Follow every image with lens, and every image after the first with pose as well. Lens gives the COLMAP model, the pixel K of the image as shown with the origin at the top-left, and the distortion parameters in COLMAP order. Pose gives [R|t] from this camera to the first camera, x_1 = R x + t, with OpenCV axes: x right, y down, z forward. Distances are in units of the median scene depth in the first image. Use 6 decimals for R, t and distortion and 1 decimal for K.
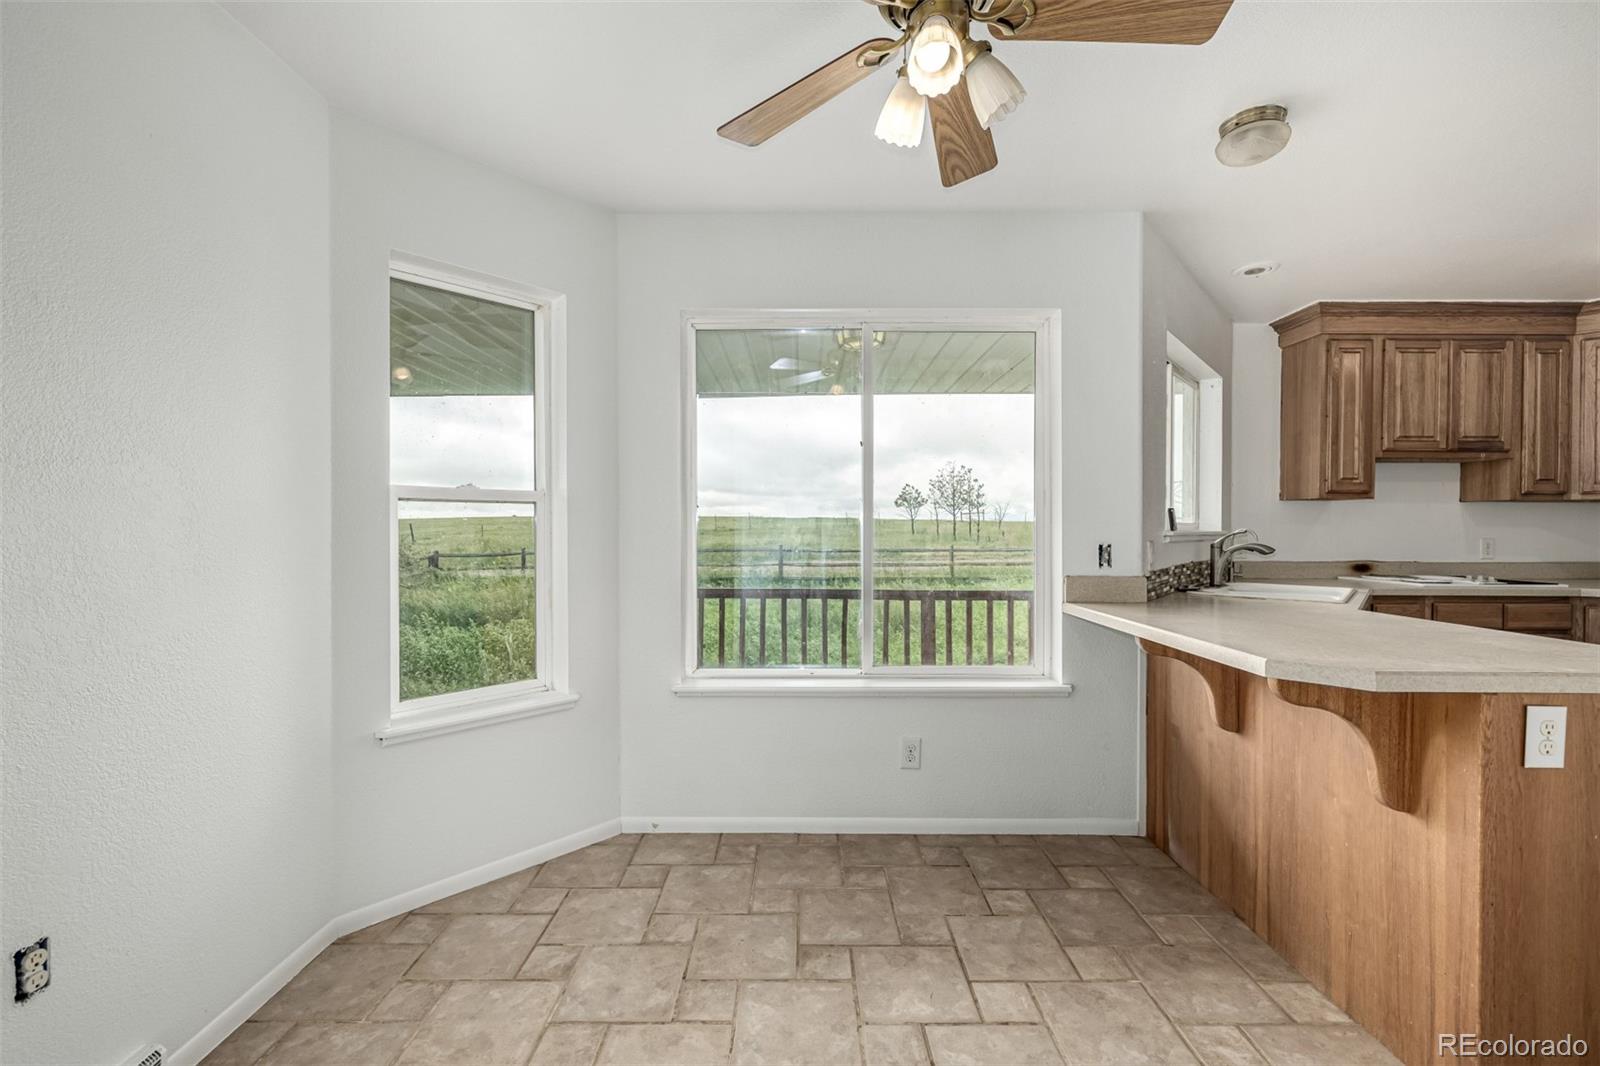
lens RADIAL K [[667.5, 0, 795.8], [0, 667.5, 535.1], [0, 0, 1]] dist [0.002234, -0.000448]
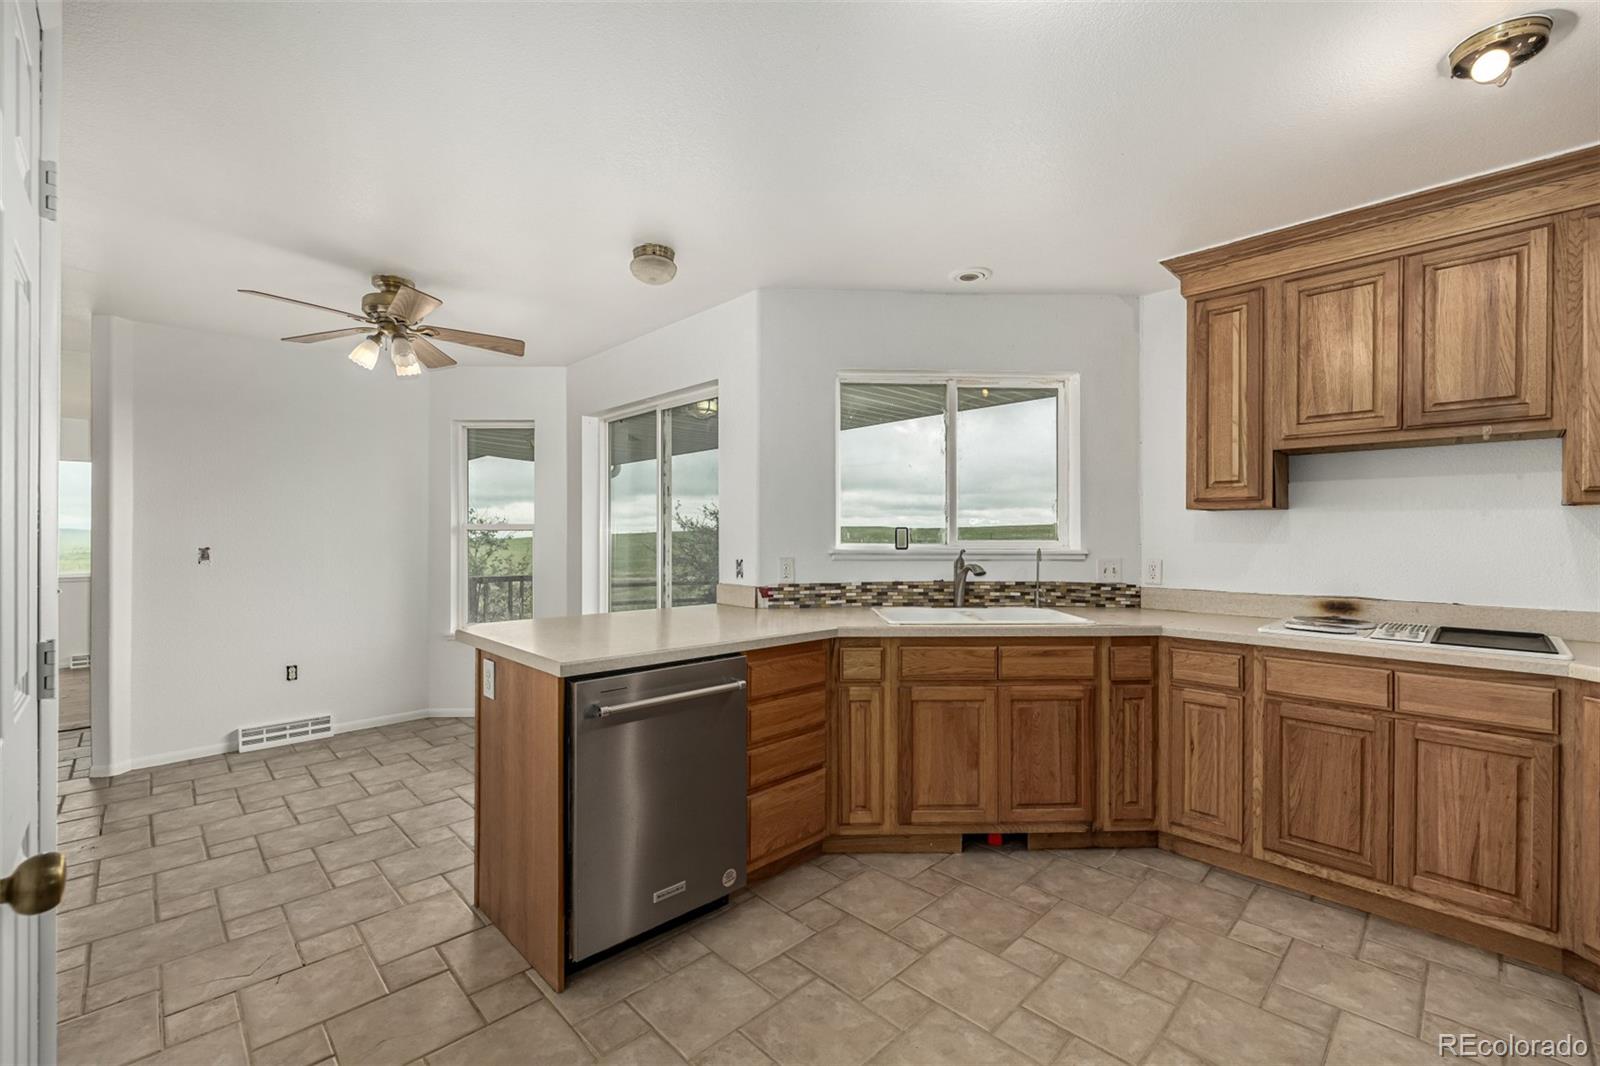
lens RADIAL K [[667.5, 0, 793.1], [0, 667.5, 533.3], [0, 0, 1]] dist [0.002234, -0.000448]
pose [[0.700442, -0.002294, -0.713706, 1.478335], [-0.005992, 0.999941, -0.009094, -0.025326], [0.713684, 0.010647, 0.700387, 0.197851]]
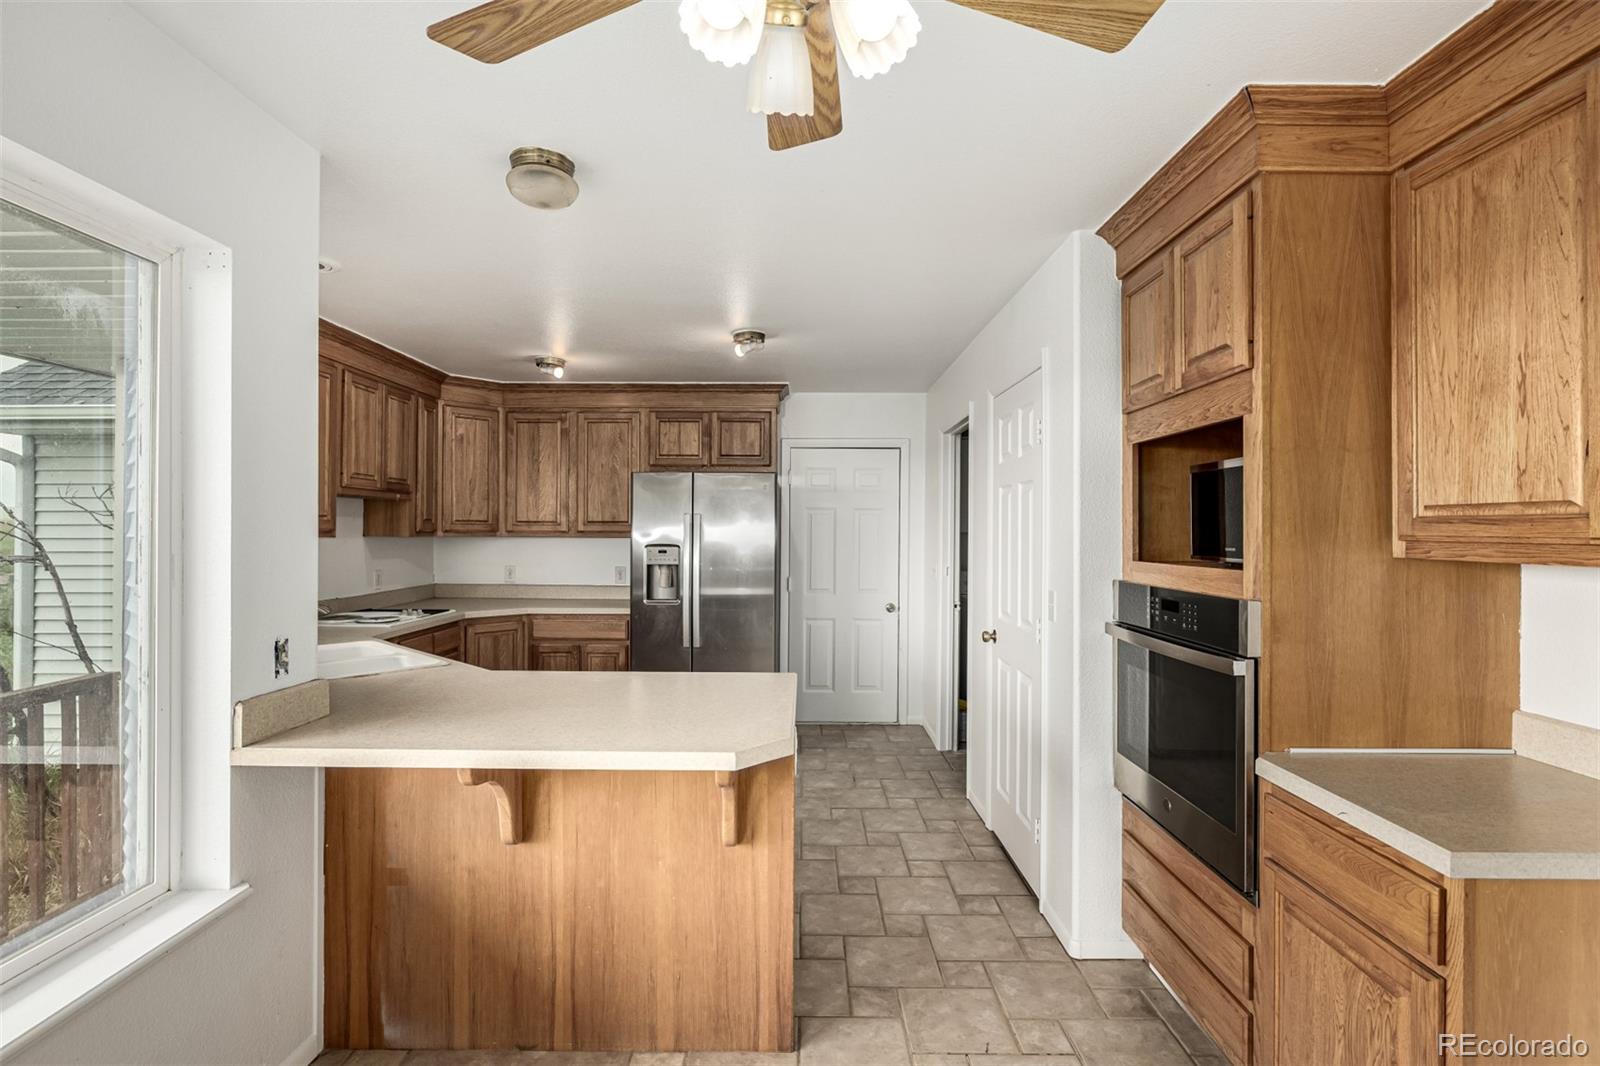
lens RADIAL K [[755.8, 0, 795.6], [0, 755.8, 527.4], [0, 0, 1]] dist [-0.004379, 0.000359]
pose [[0.000992, 0.000347, 0.999999, -0.272444], [0.003856, 0.999993, -0.000351, -0.095149], [-0.999992, 0.003856, 0.000991, 0.519907]]
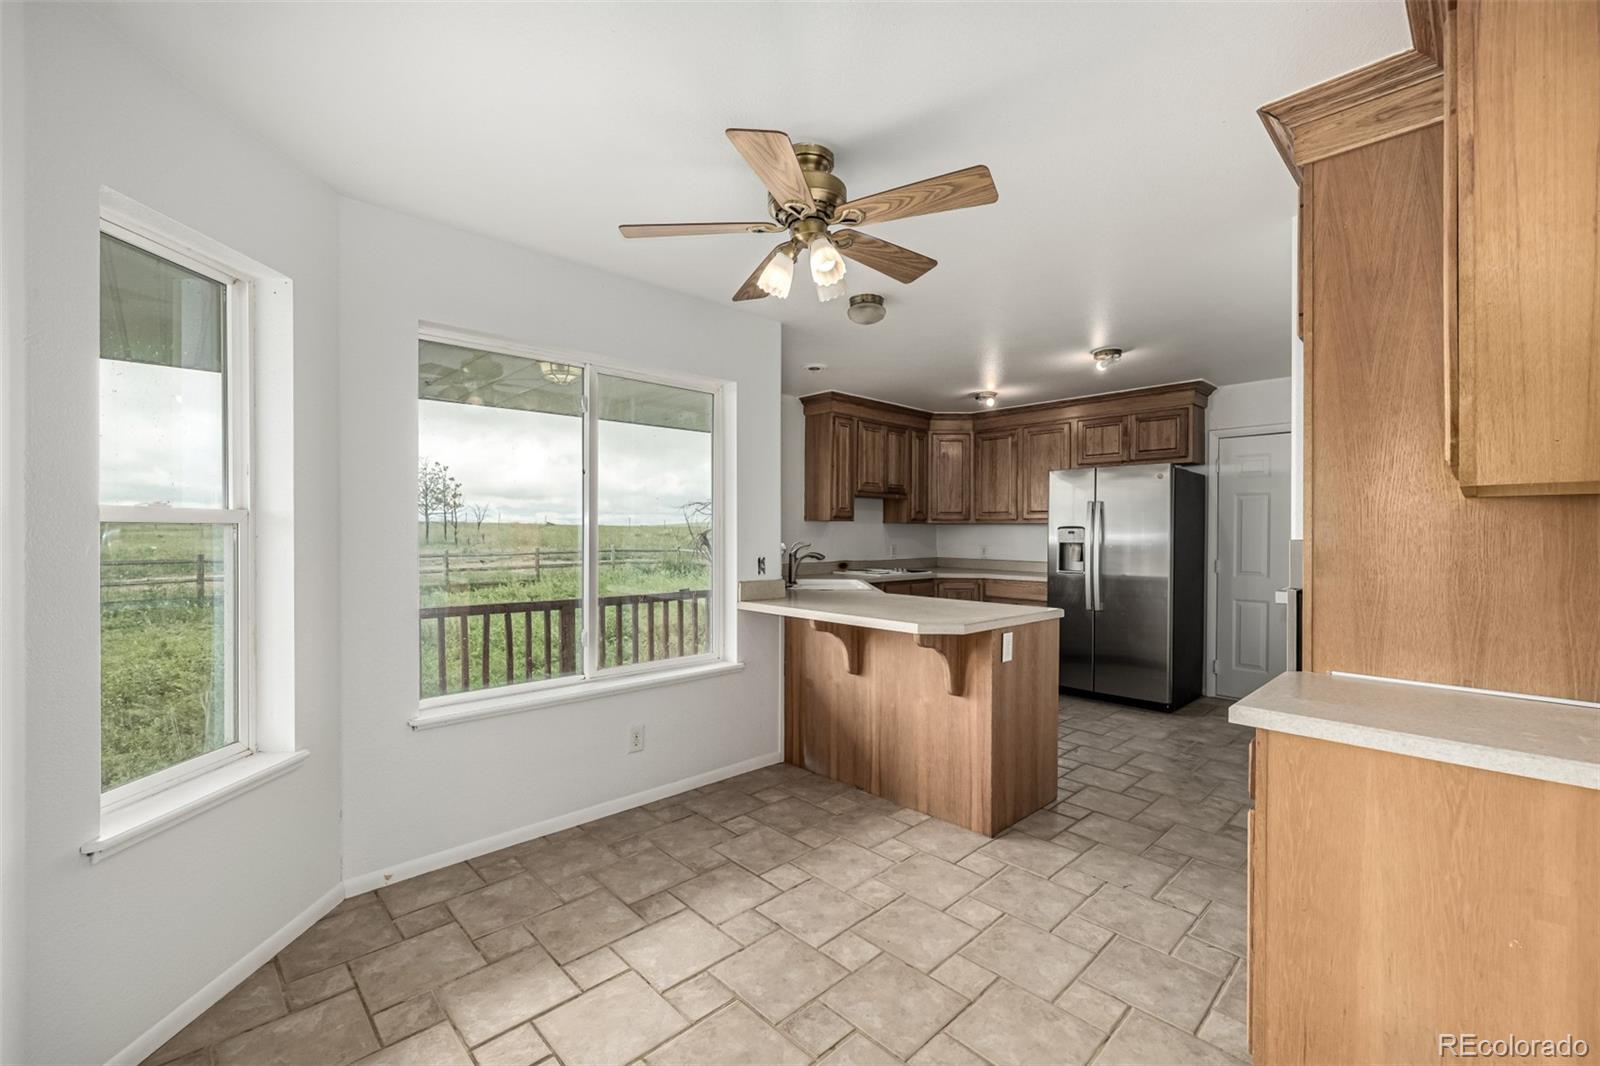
lens RADIAL K [[667.5, 0, 790.5], [0, 667.5, 536.1], [0, 0, 1]] dist [0.002234, -0.000448]
pose [[0.727109, -0.003686, 0.686512, -0.456741], [0.003609, 0.999992, 0.001547, -0.033267], [-0.686512, 0.001352, 0.727117, -0.047462]]
